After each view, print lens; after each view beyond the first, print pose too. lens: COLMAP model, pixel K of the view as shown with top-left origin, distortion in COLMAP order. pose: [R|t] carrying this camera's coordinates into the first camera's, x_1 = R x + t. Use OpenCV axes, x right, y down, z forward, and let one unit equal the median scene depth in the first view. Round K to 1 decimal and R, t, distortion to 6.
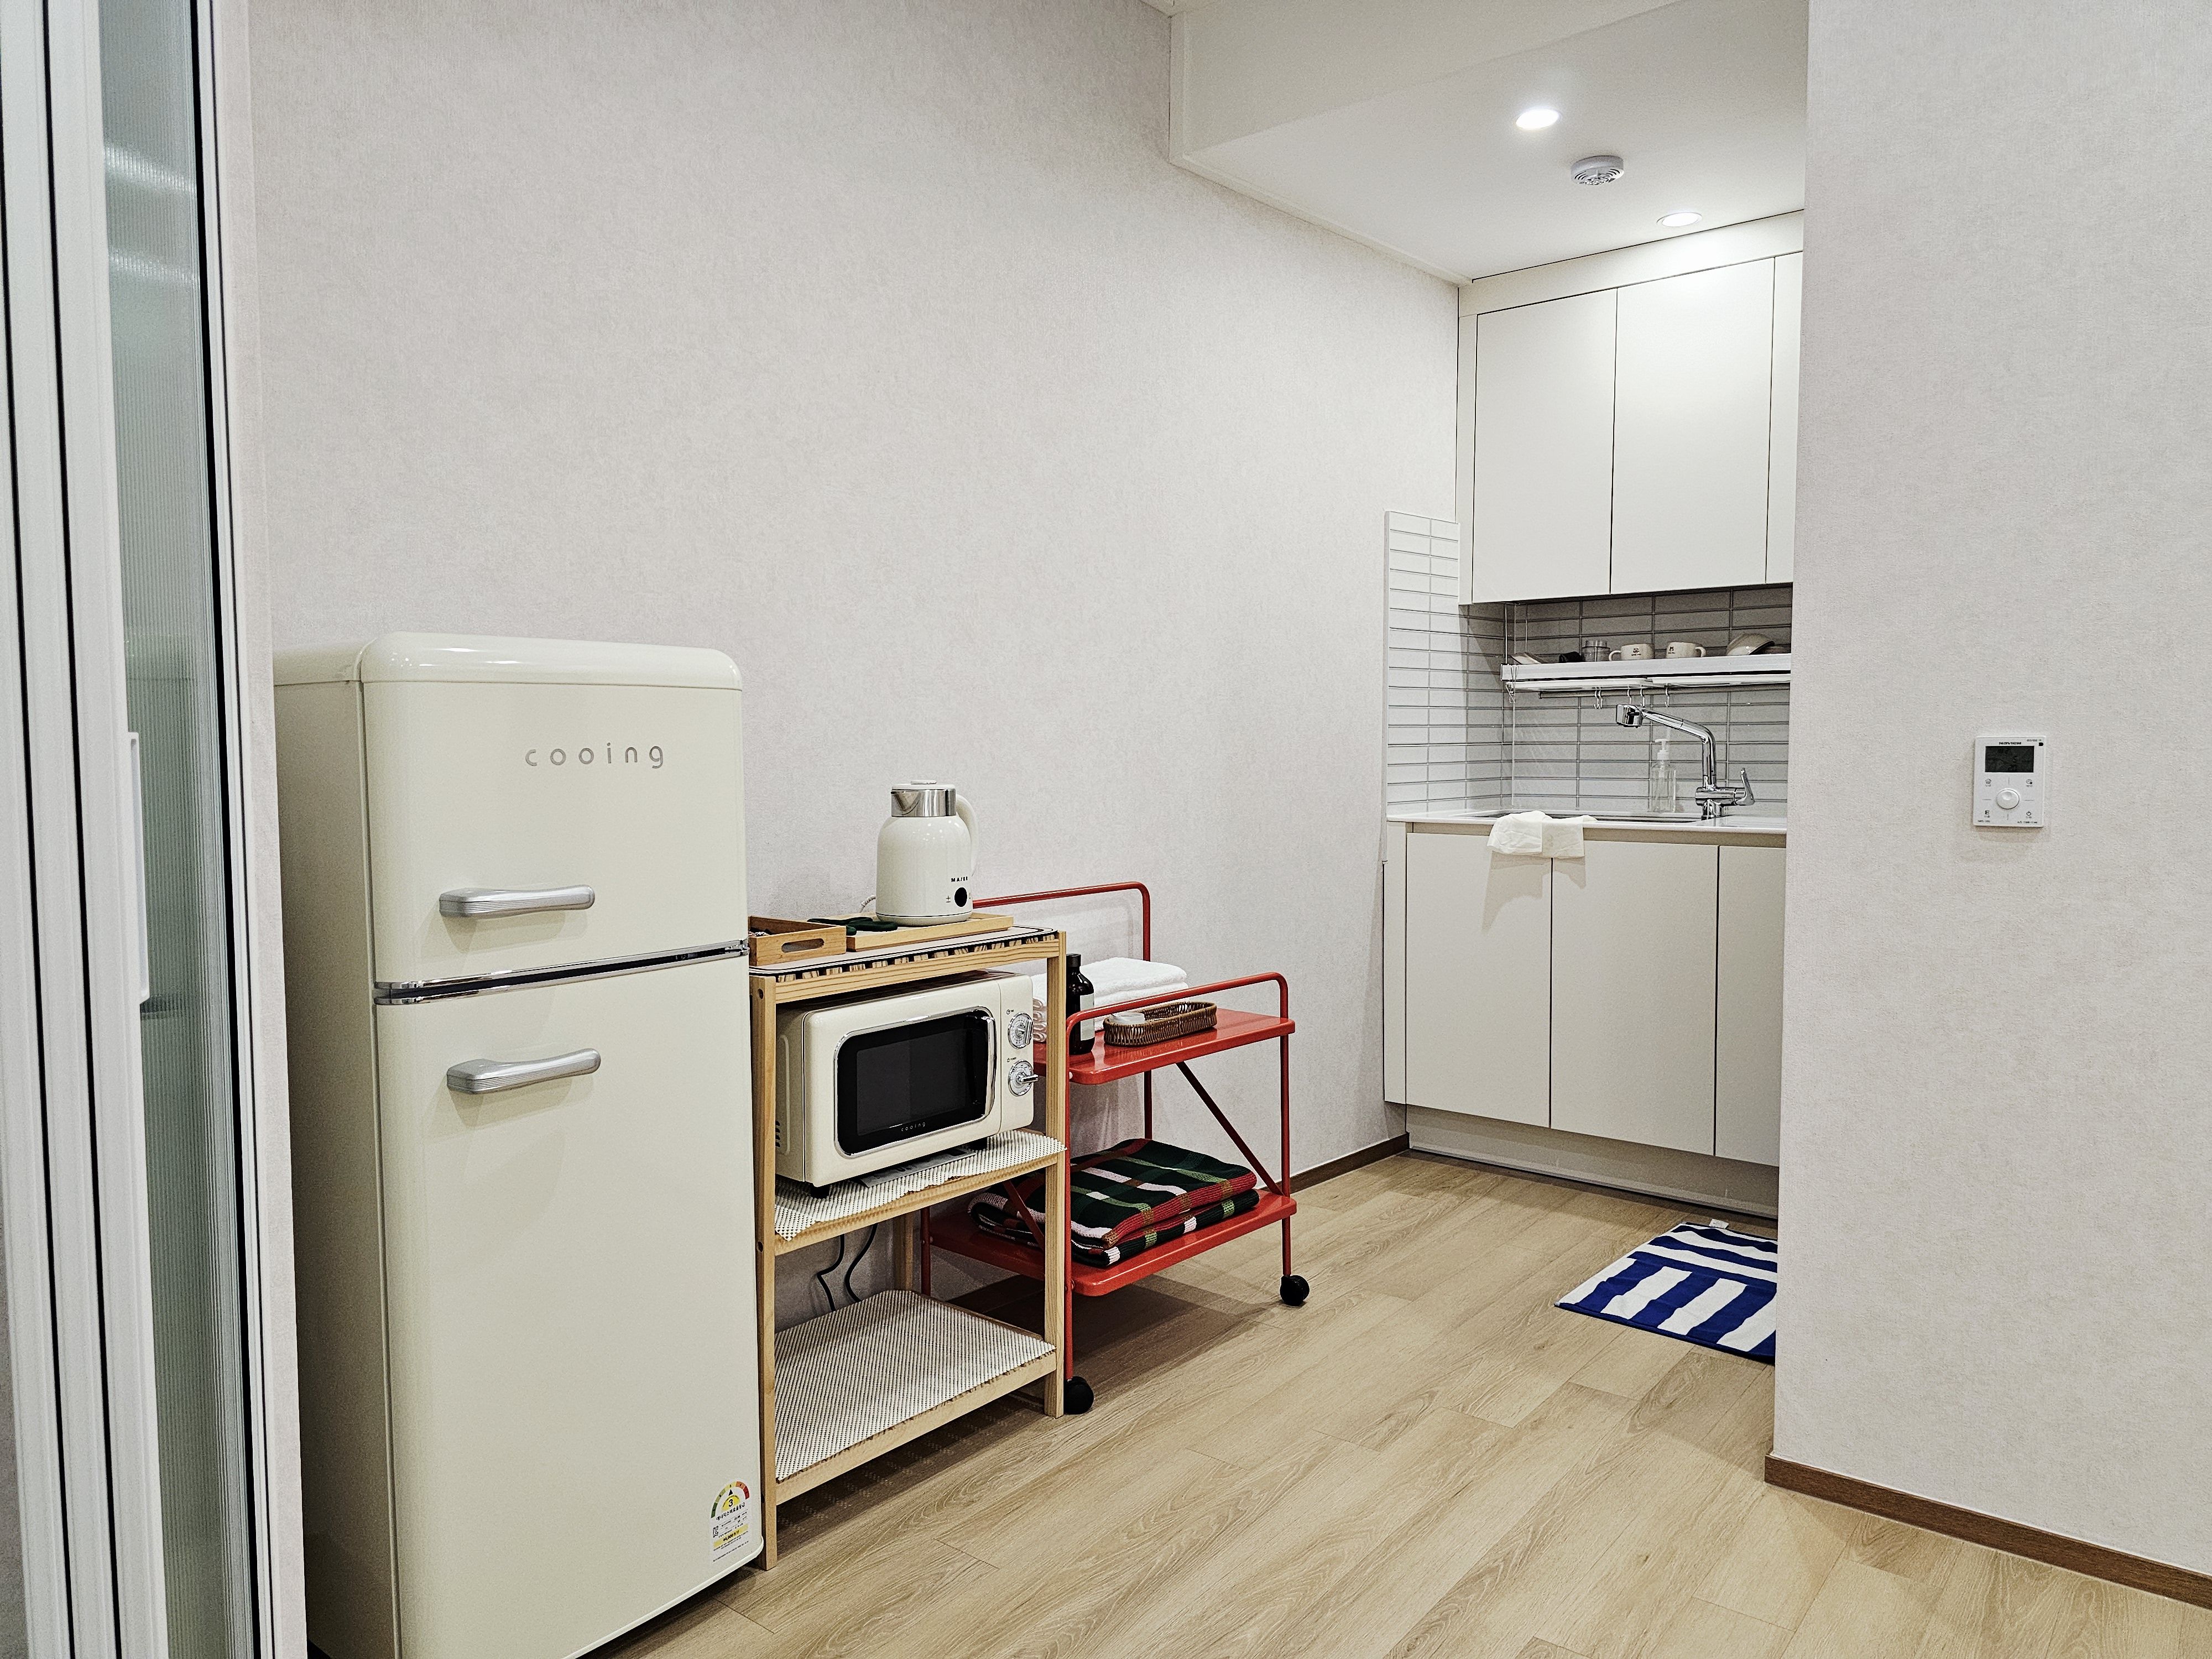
lens RADIAL K [[1513.1, 0, 1139.1], [0, 1513.1, 832.3], [0, 0, 1]] dist [0.080546, -0.070317]
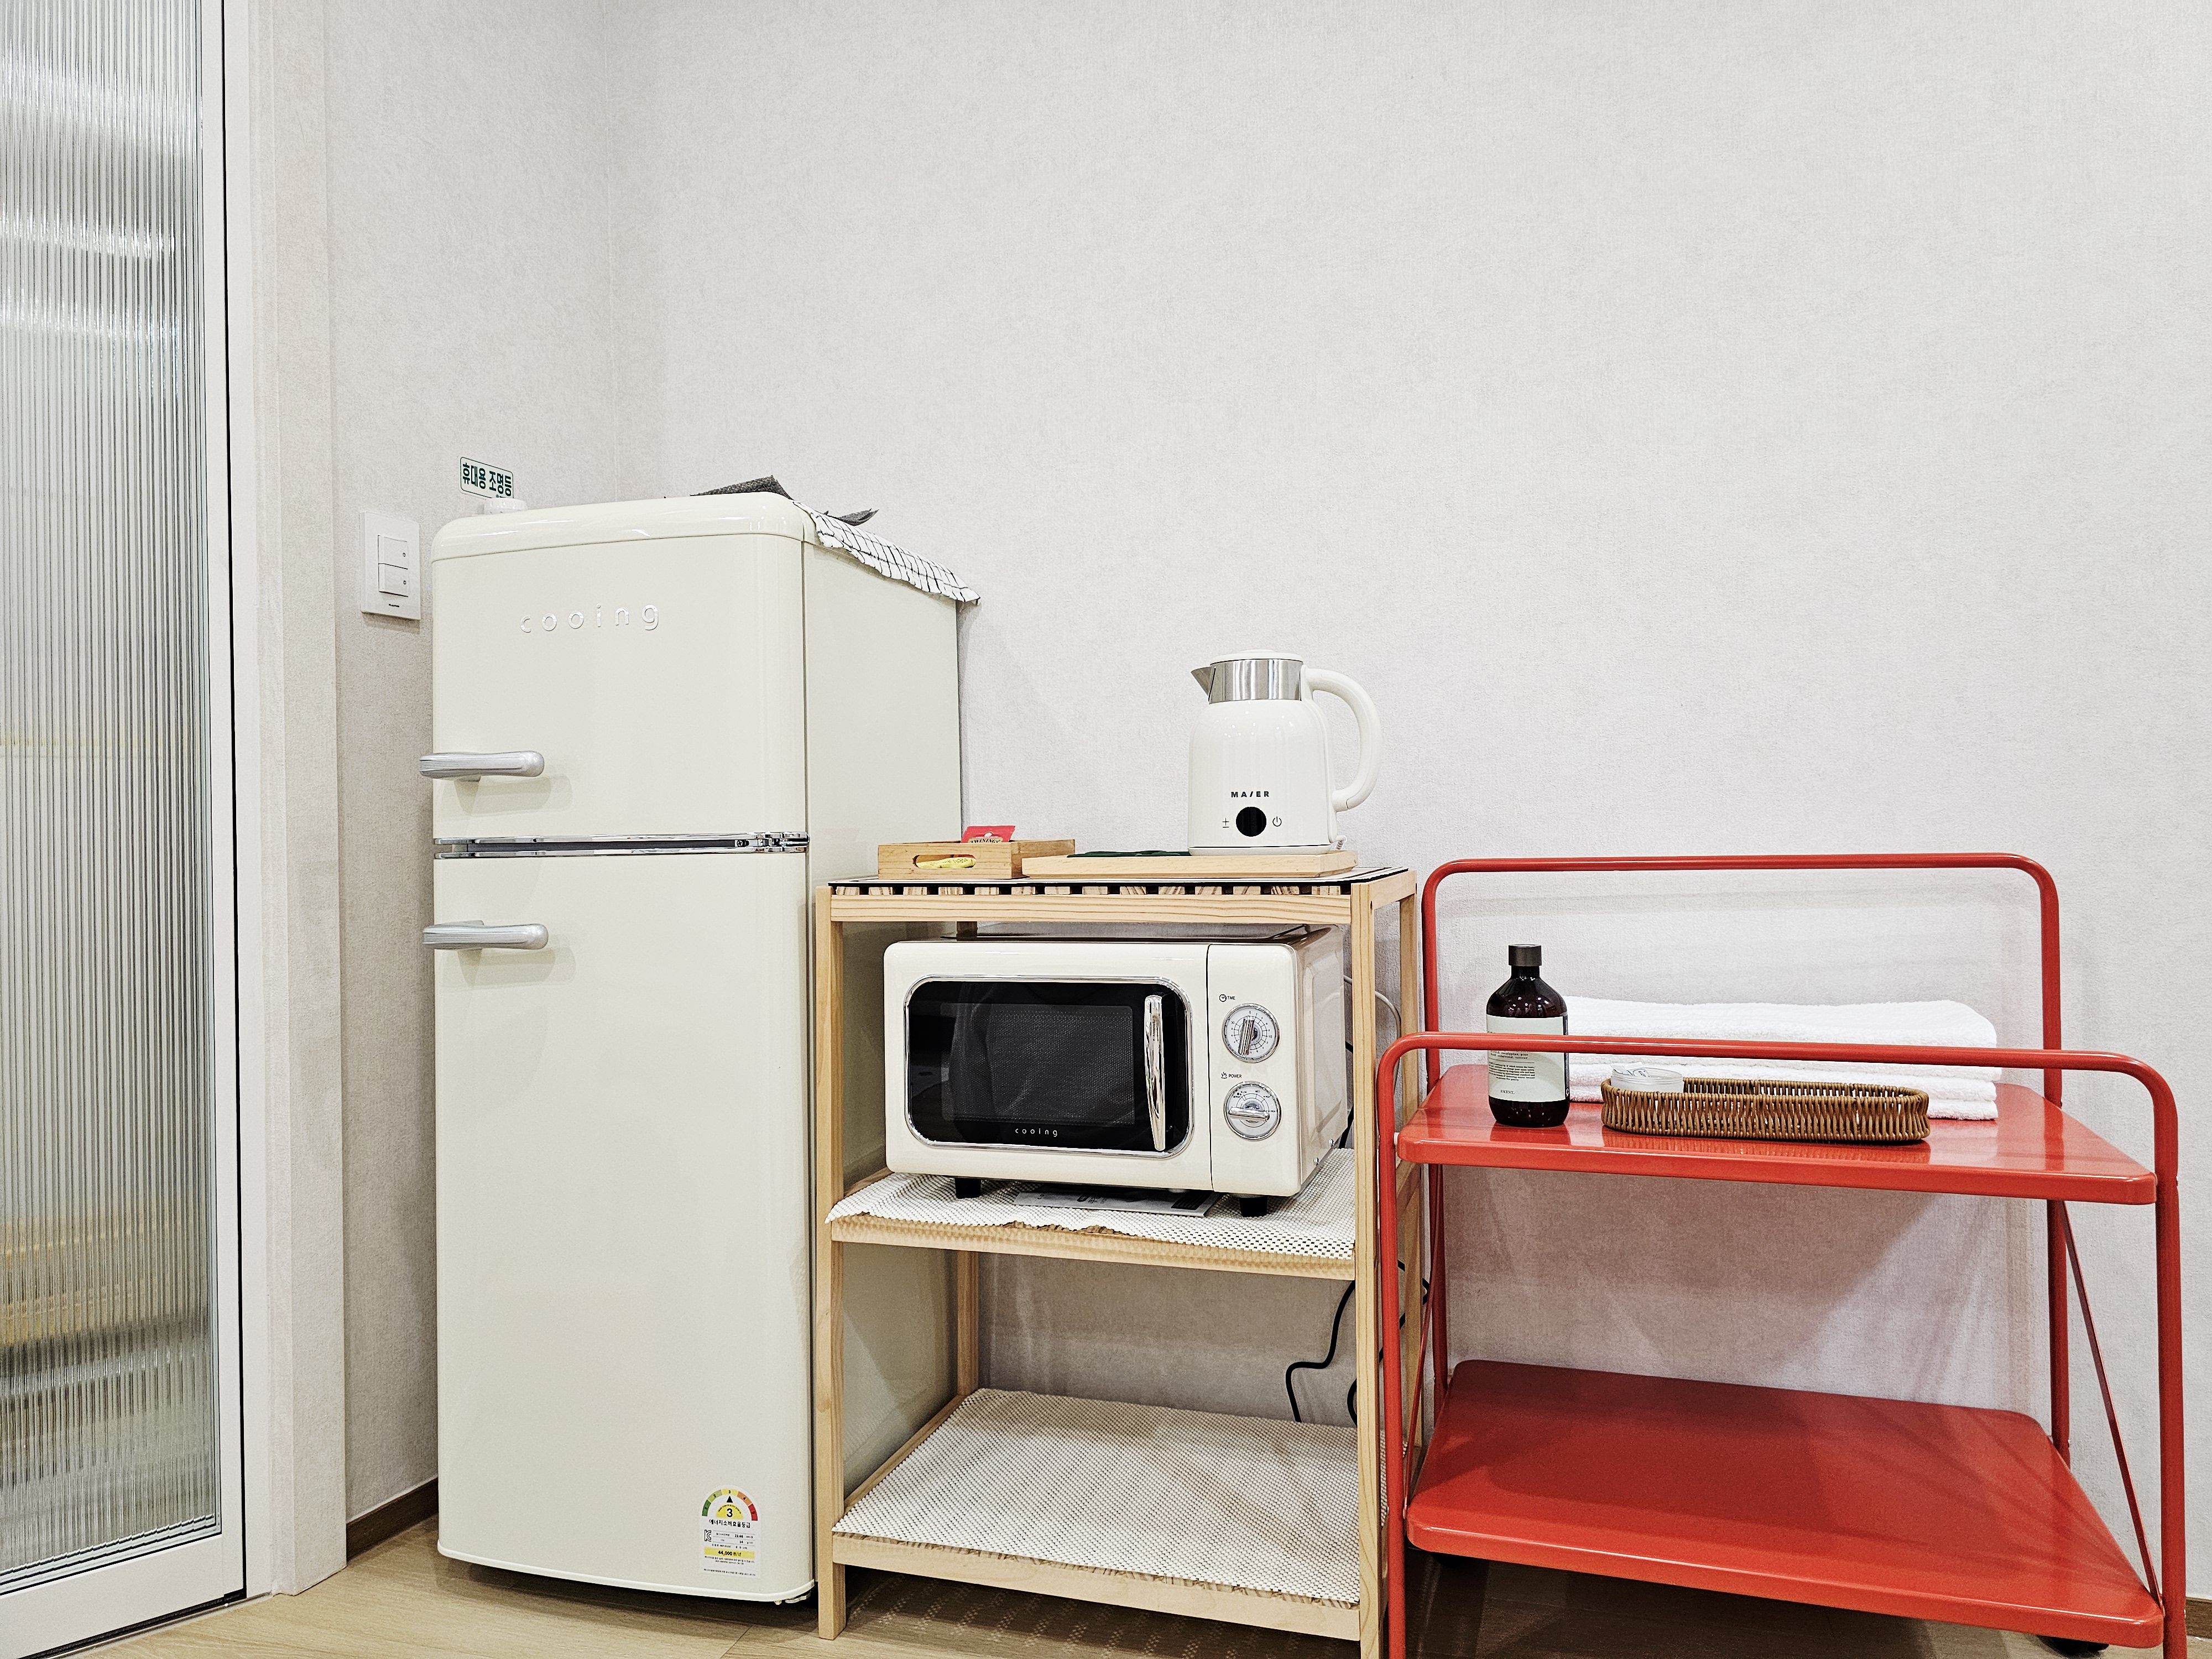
lens RADIAL K [[1513.1, 0, 1139.1], [0, 1513.1, 832.3], [0, 0, 1]] dist [0.080546, -0.070317]
pose [[0.358865, -0.000713, -0.933389, 0.499092], [-0.043673, 0.998892, -0.017555, 0.063952], [0.932367, 0.047064, 0.358436, 0.758541]]
